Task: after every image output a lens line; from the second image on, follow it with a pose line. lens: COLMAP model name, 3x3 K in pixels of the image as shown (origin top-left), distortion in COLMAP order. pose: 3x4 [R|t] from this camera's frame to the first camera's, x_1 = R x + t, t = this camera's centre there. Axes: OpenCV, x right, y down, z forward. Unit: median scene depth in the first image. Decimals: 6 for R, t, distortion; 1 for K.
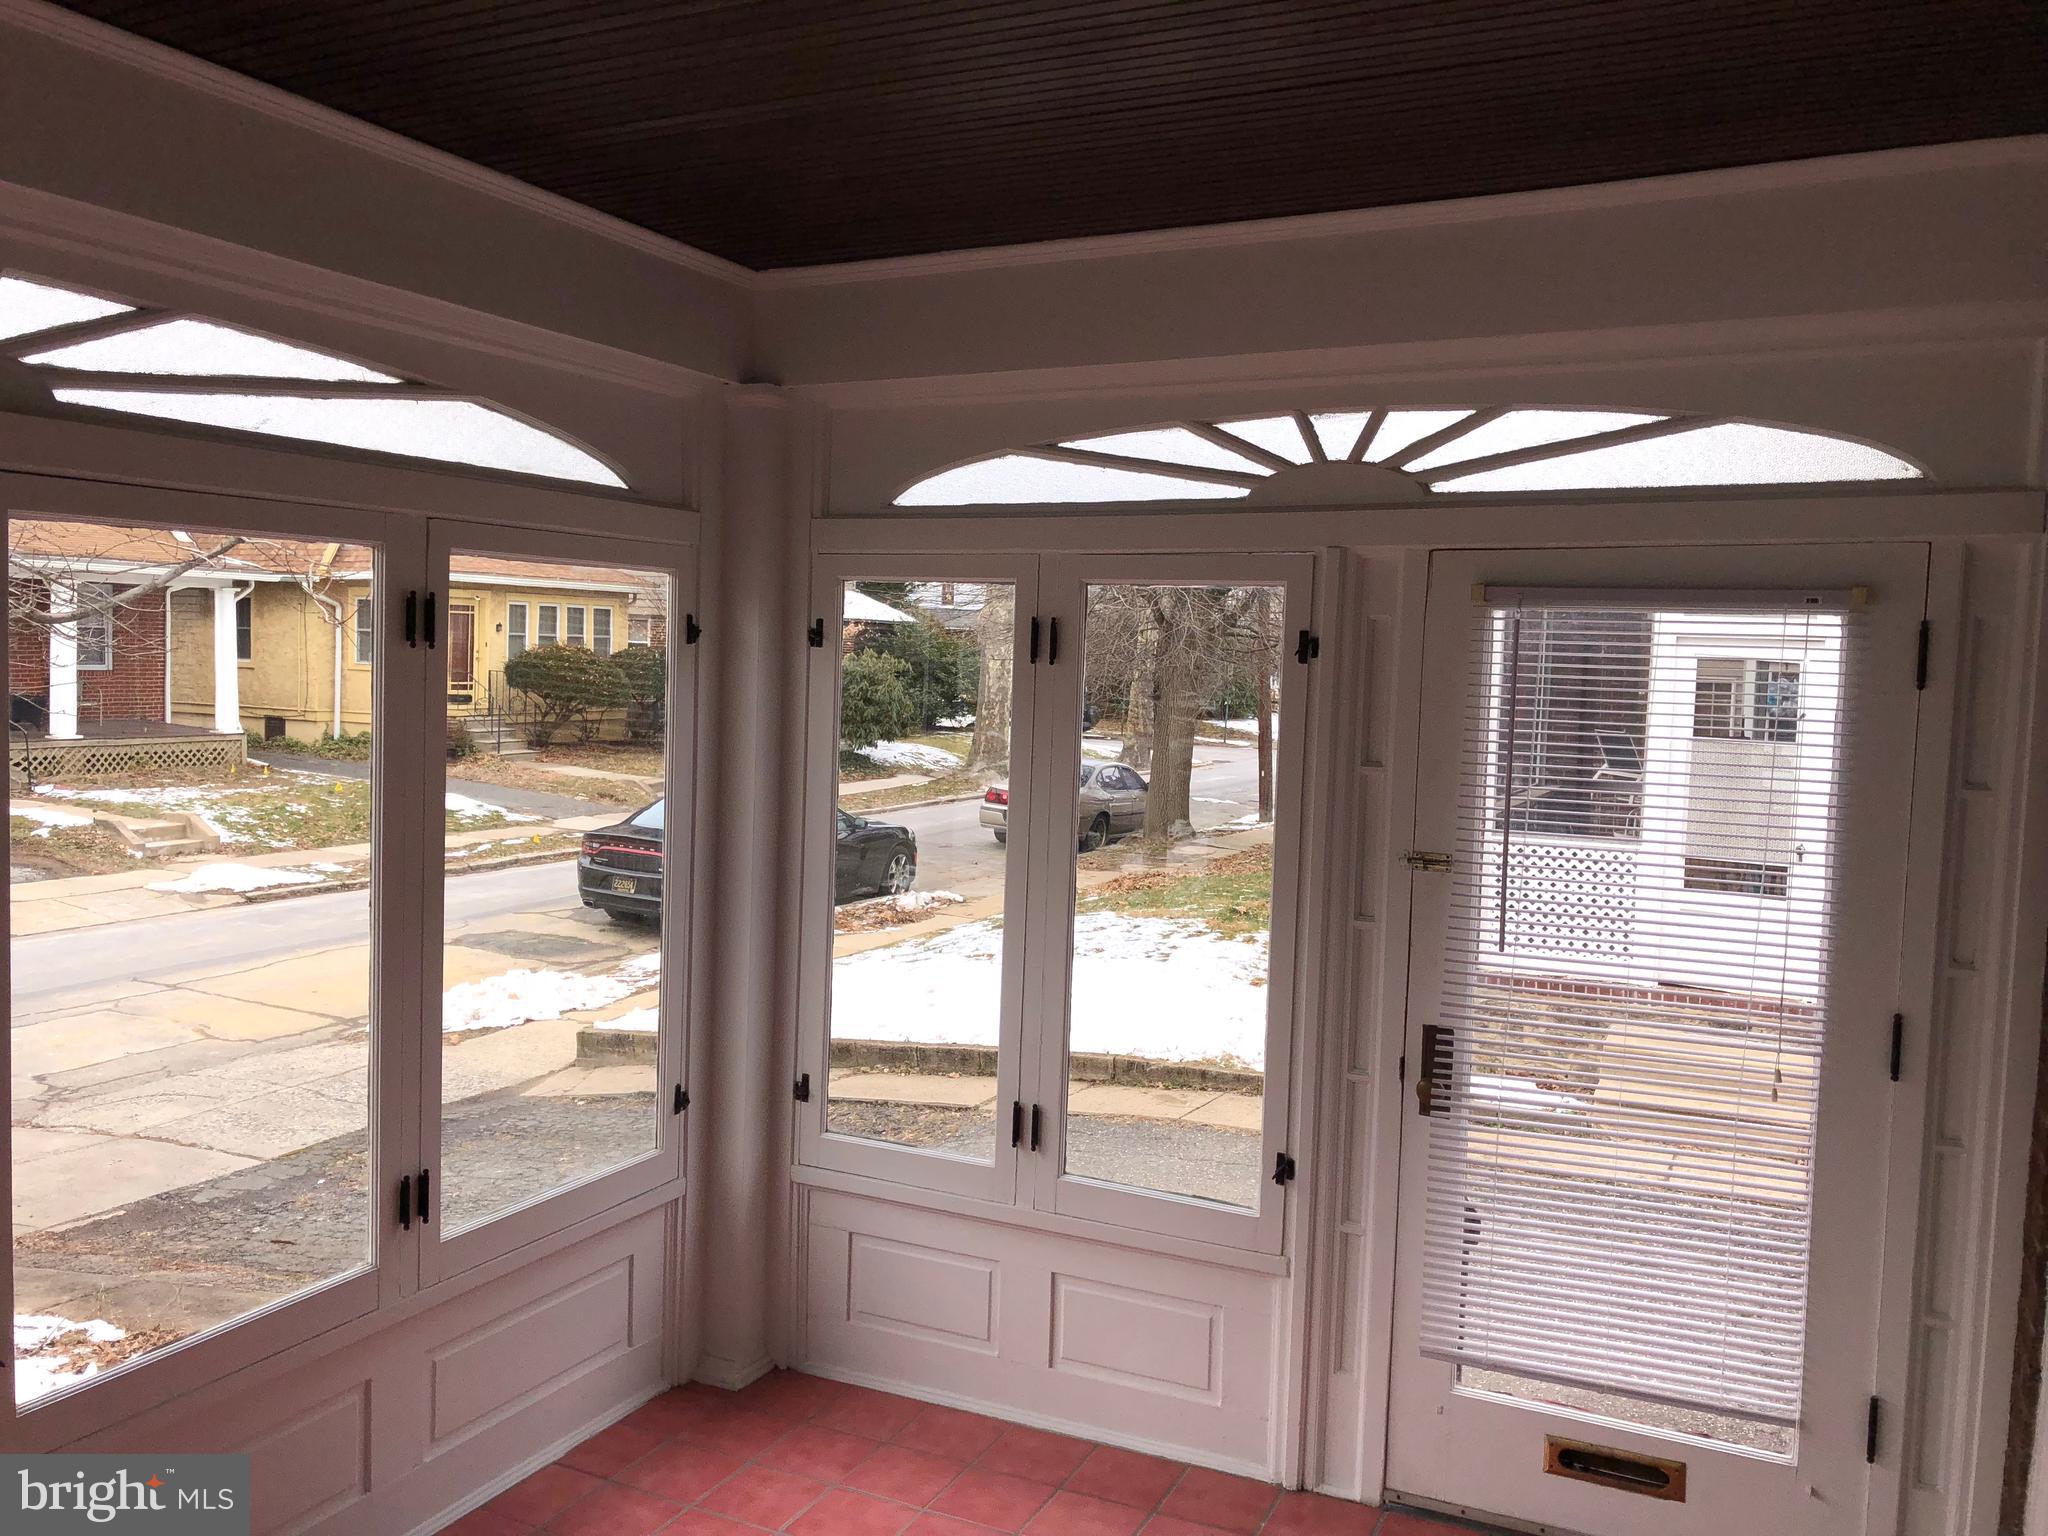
lens RADIAL K [[1685.0, 0, 1028.0], [0, 1685.0, 762.7], [0, 0, 1]] dist [0.056501, -0.065943]
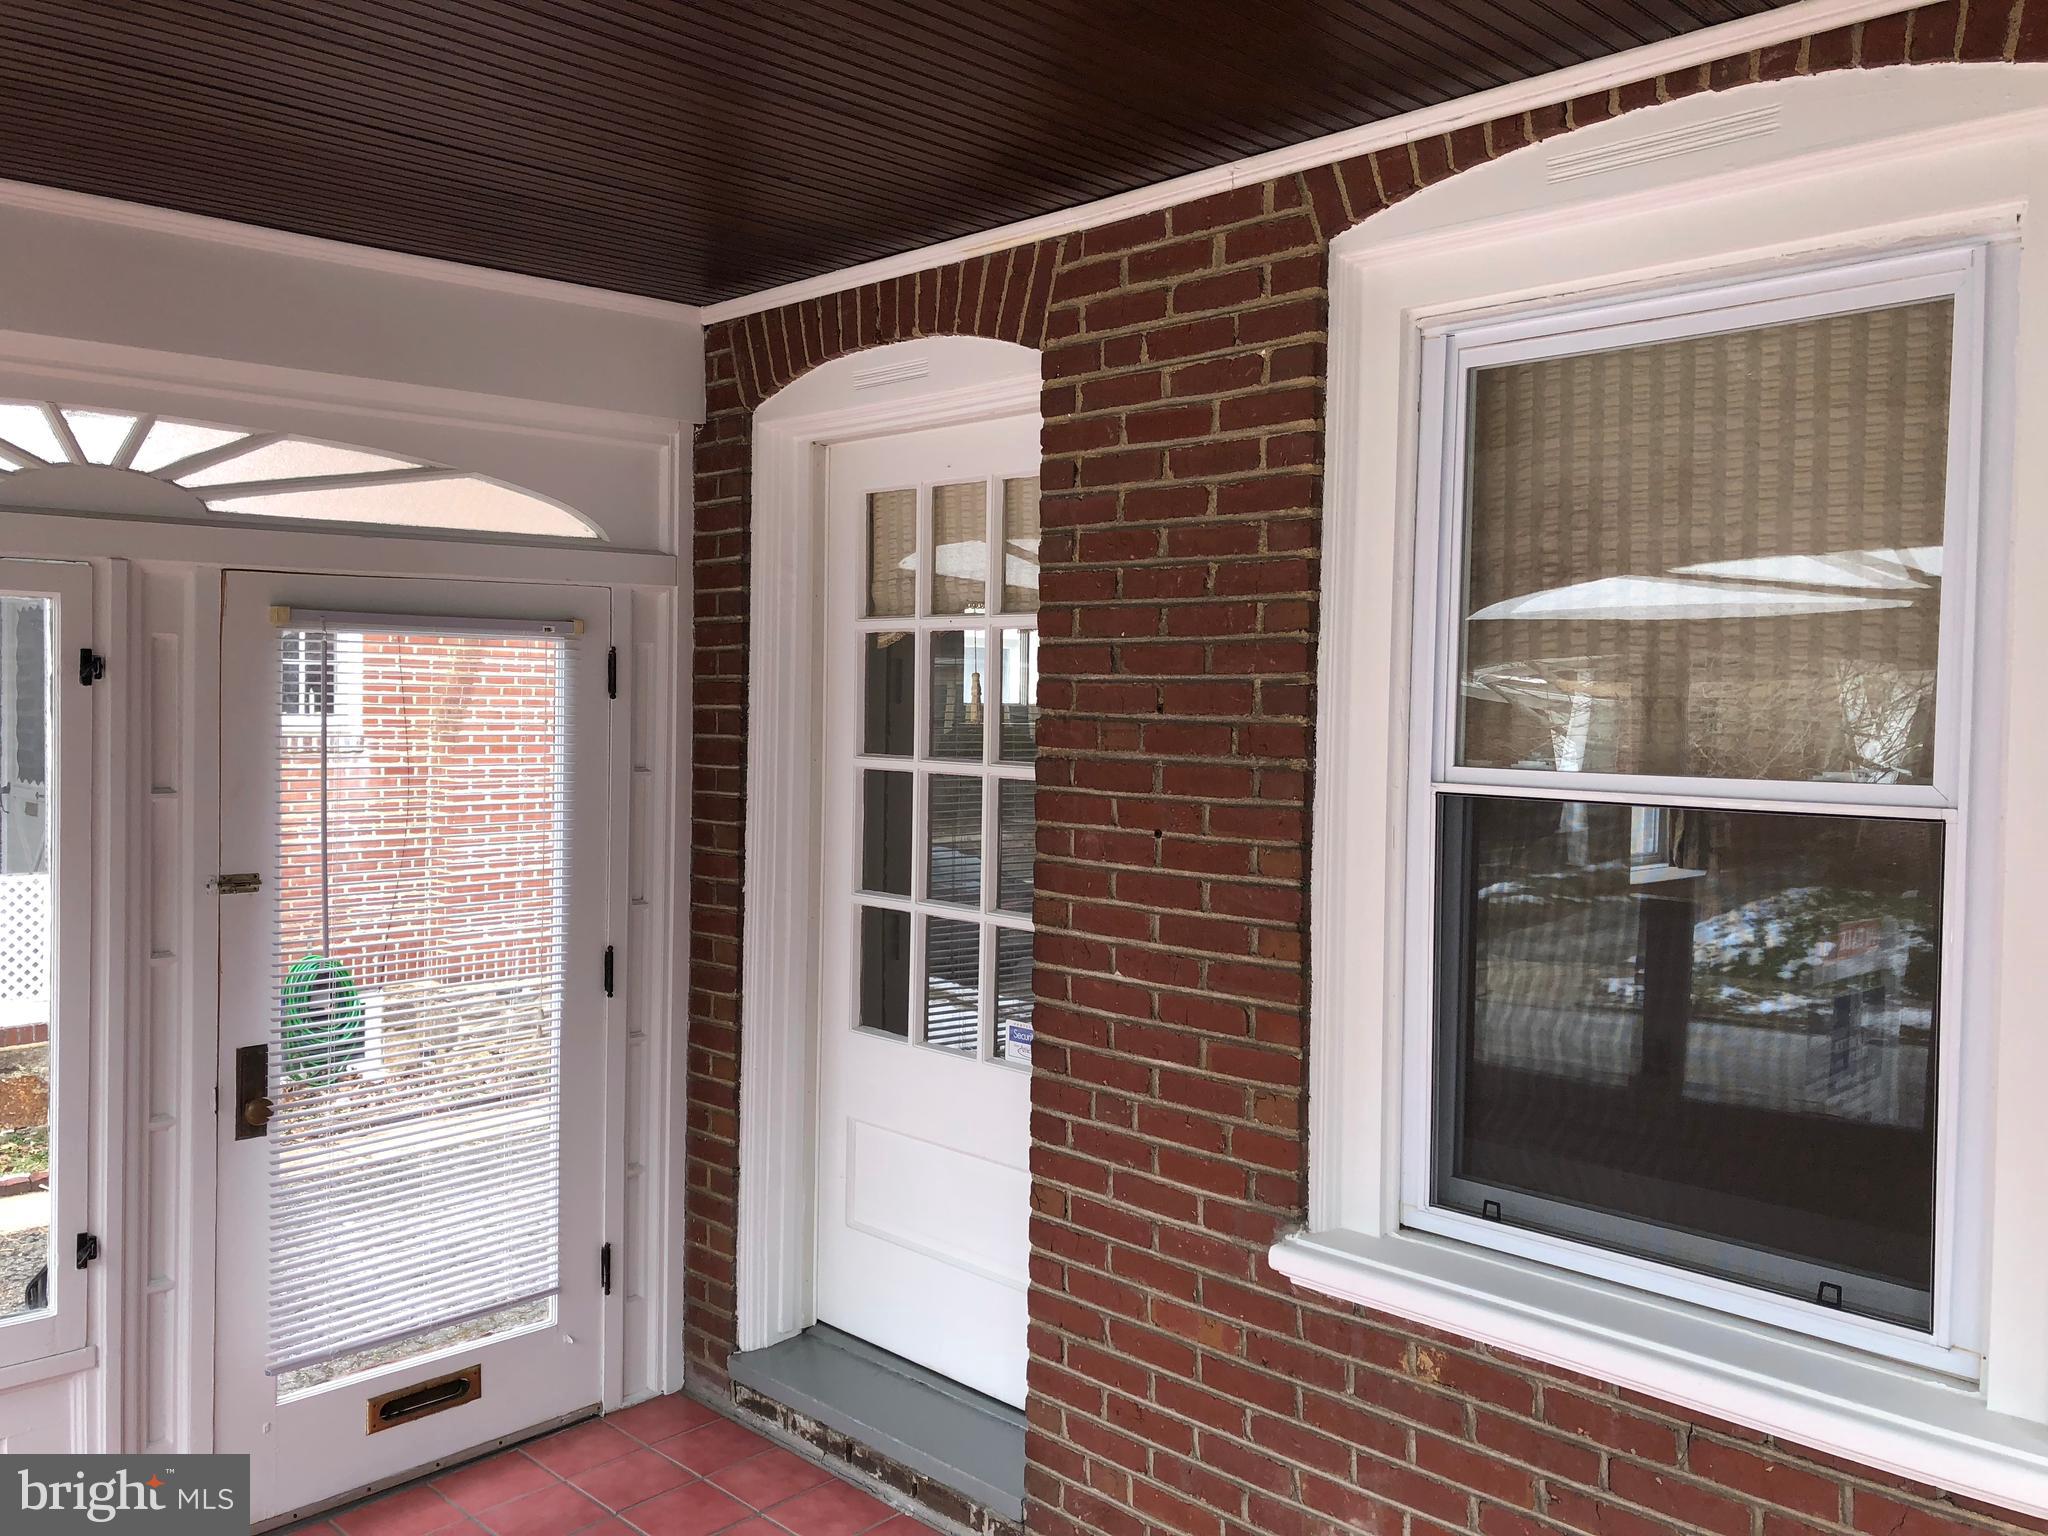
lens RADIAL K [[1685.0, 0, 1028.0], [0, 1685.0, 762.7], [0, 0, 1]] dist [0.056501, -0.065943]
pose [[0.335747, -0.061806, 0.939922, -0.534709], [0.058383, 0.997292, 0.044724, -0.029554], [-0.940141, 0.039859, 0.338446, 0.223239]]
